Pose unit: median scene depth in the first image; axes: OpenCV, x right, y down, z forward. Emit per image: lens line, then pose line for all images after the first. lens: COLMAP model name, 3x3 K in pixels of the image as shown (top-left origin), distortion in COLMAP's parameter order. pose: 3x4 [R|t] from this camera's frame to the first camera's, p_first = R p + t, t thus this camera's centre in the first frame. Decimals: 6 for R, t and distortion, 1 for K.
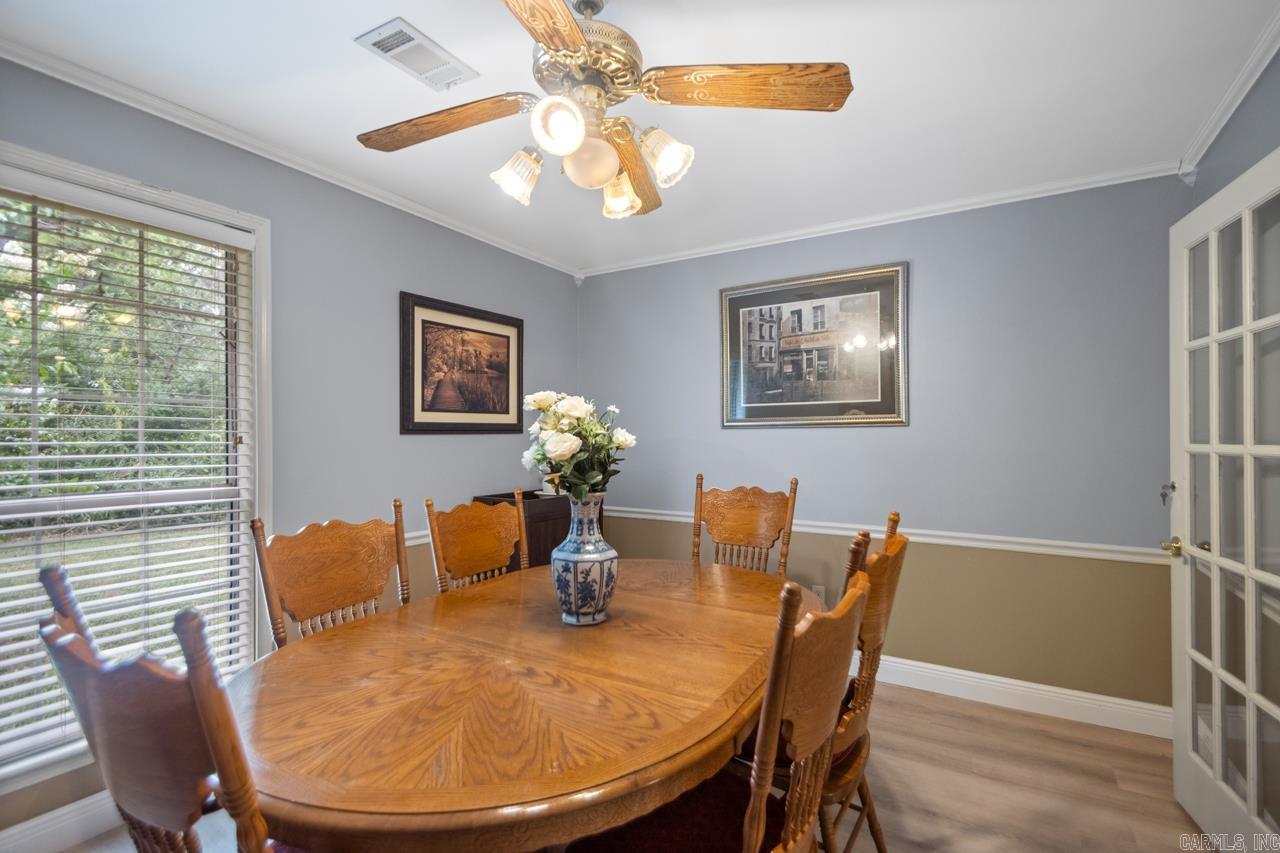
lens RADIAL K [[590.3, 0, 639.6], [0, 590.3, 428.7], [0, 0, 1]] dist [0.018580, -0.014239]
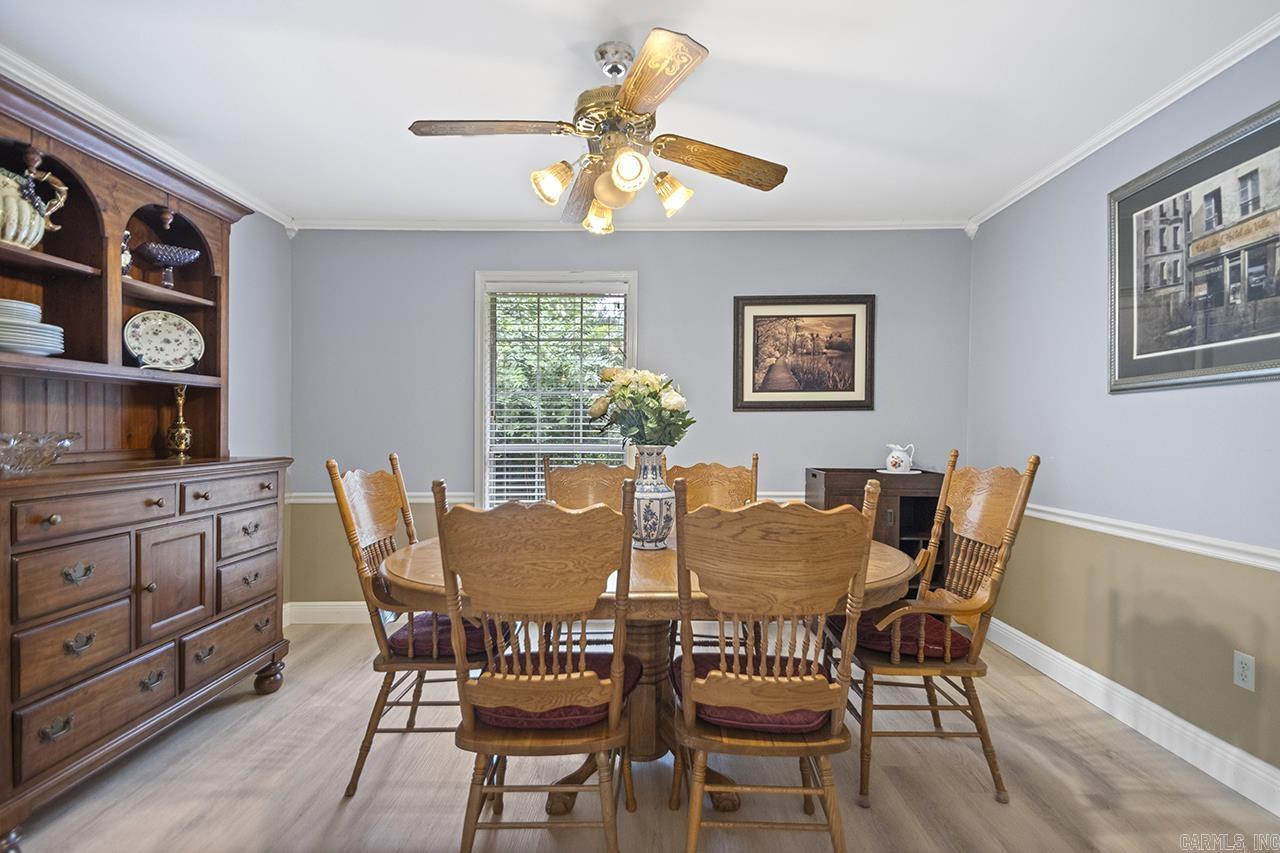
lens RADIAL K [[590.3, 0, 640.3], [0, 590.3, 427.9], [0, 0, 1]] dist [0.018580, -0.014239]
pose [[0.484709, -0.003206, -0.874670, 0.511637], [0.008235, 0.999966, 0.000898, 0.036099], [0.874637, -0.007638, 0.484719, 0.193878]]
